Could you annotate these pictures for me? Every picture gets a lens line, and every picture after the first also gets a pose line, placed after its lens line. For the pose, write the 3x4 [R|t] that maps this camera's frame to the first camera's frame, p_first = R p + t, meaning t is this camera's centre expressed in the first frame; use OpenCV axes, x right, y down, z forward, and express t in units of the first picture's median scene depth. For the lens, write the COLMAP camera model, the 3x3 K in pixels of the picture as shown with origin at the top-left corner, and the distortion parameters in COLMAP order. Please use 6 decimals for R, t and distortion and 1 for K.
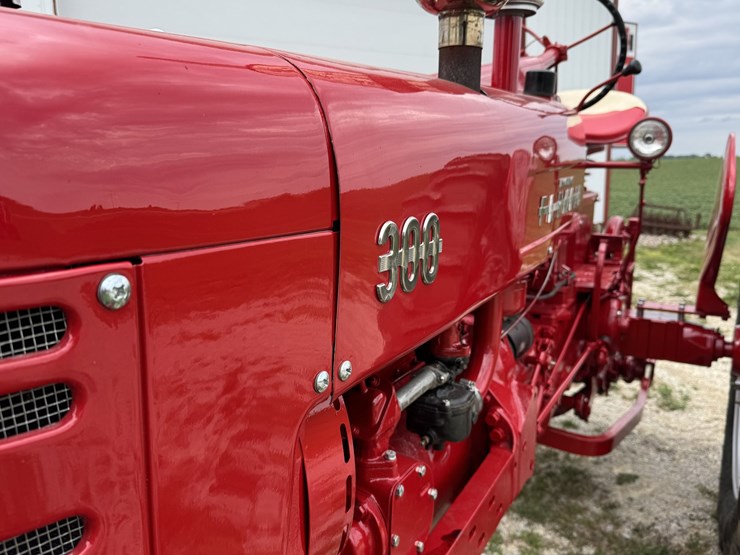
lens RADIAL K [[615.7, 0, 372.8], [0, 615.7, 280.2], [0, 0, 1]] dist [0.005143, 0.000716]
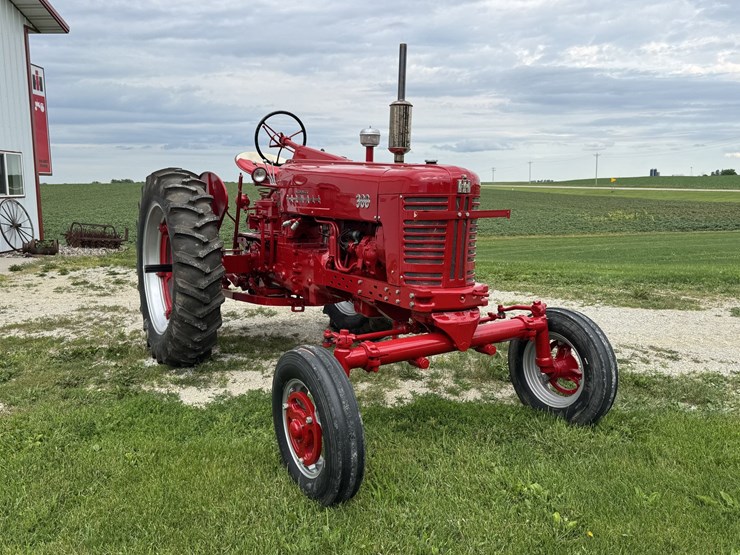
lens RADIAL K [[610.7, 0, 367.8], [0, 610.7, 276.6], [0, 0, 1]] dist [0.088617, -0.136298]
pose [[0.517193, -0.105072, 0.849394, -1.564485], [0.146755, 0.988624, 0.032937, 0.109834], [-0.843193, 0.107618, 0.526730, -0.427330]]
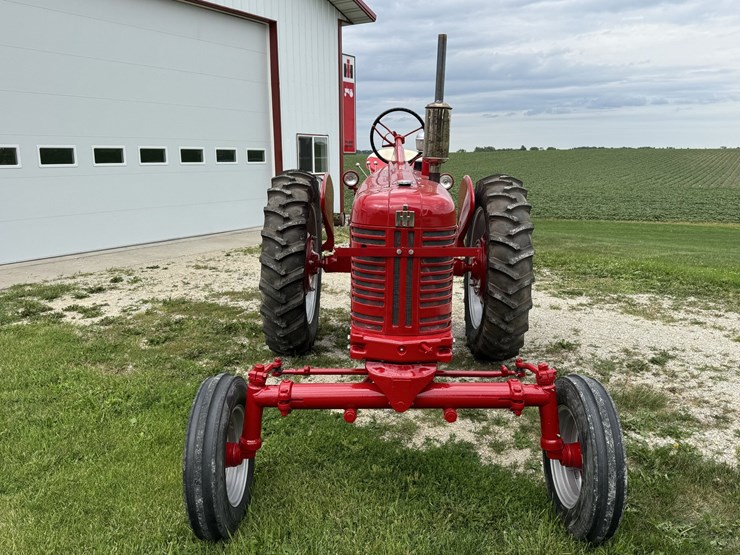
lens RADIAL K [[610.7, 0, 372.8], [0, 610.7, 273.7], [0, 0, 1]] dist [0.088617, -0.136298]
pose [[0.891445, -0.069250, 0.447807, -0.803963], [0.066345, 0.997550, 0.022191, 0.057657], [-0.448246, 0.009928, 0.893855, -0.916083]]
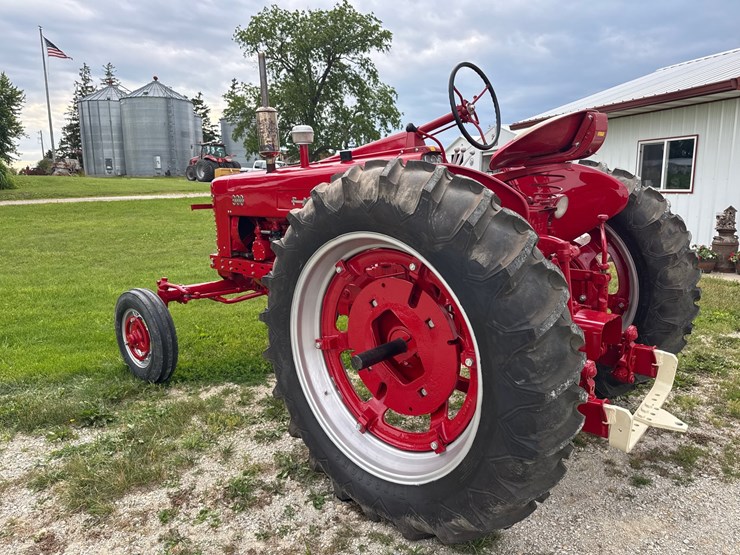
lens RADIAL K [[524.5, 0, 369.2], [0, 524.5, 276.6], [0, 0, 1]] dist [0.042723, -0.038383]
pose [[-0.248289, 0.189802, -0.949909, 1.646950], [-0.155601, 0.960068, 0.232503, -0.247583], [0.956107, 0.205535, -0.208841, 1.134904]]
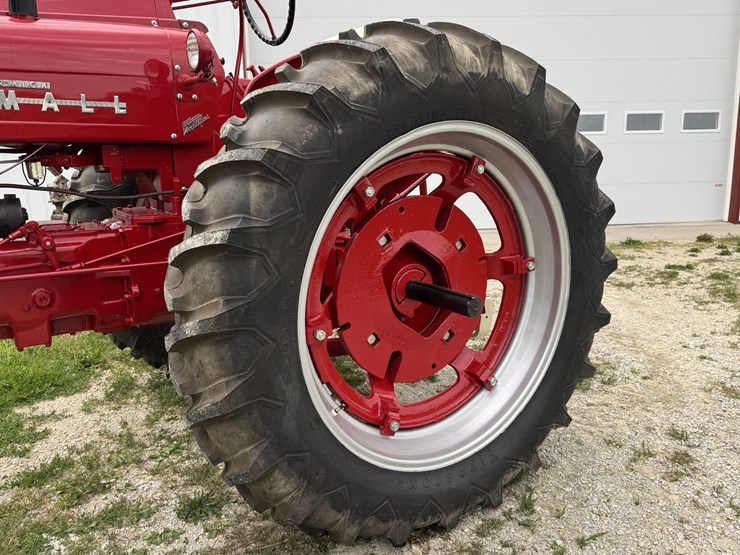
lens RADIAL K [[610.7, 0, 360.6], [0, 610.7, 278.3], [0, 0, 1]] dist [0.088617, -0.136298]
pose [[0.877721, 0.089312, -0.470775, 1.018011], [-0.083791, 0.995946, 0.032723, 0.079315], [0.471789, 0.010725, 0.881646, 0.170080]]
